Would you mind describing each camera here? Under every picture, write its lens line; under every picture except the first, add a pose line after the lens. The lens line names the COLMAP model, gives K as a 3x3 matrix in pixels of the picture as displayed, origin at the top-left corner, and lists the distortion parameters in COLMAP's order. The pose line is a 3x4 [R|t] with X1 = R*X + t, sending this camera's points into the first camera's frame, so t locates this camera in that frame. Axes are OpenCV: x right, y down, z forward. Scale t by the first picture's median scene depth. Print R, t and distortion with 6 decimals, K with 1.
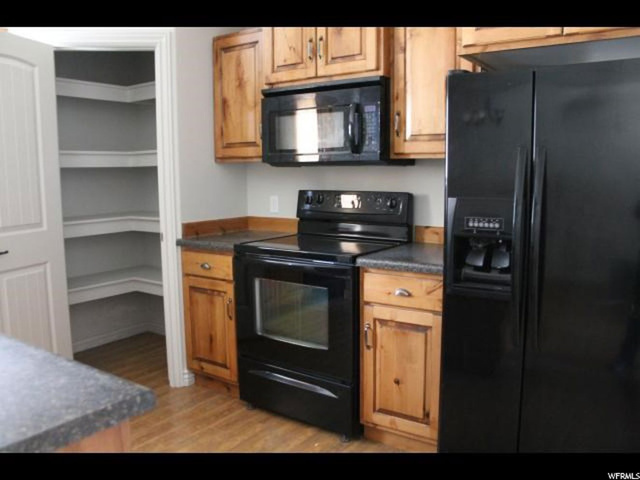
lens RADIAL K [[551.1, 0, 320.0], [0, 551.1, 240.0], [0, 0, 1]] dist [-0.006516, -0.005439]
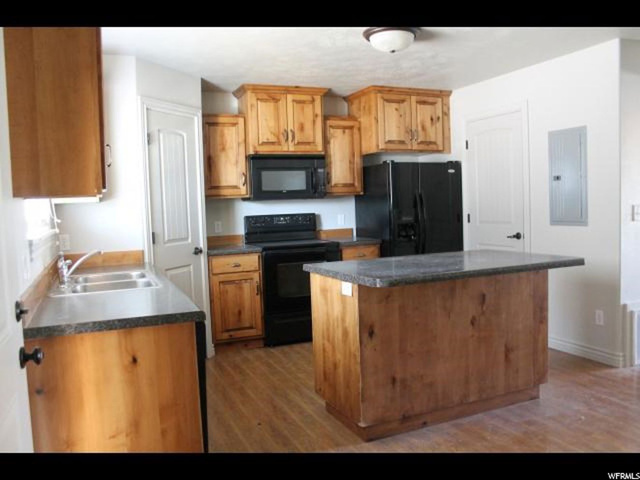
lens RADIAL K [[551.1, 0, 320.0], [0, 551.1, 240.0], [0, 0, 1]] dist [-0.006516, -0.005439]
pose [[0.506989, -0.052079, 0.860377, -1.447891], [0.142955, 0.989430, -0.024347, 0.052971], [-0.850015, 0.135339, 0.509075, 0.016189]]
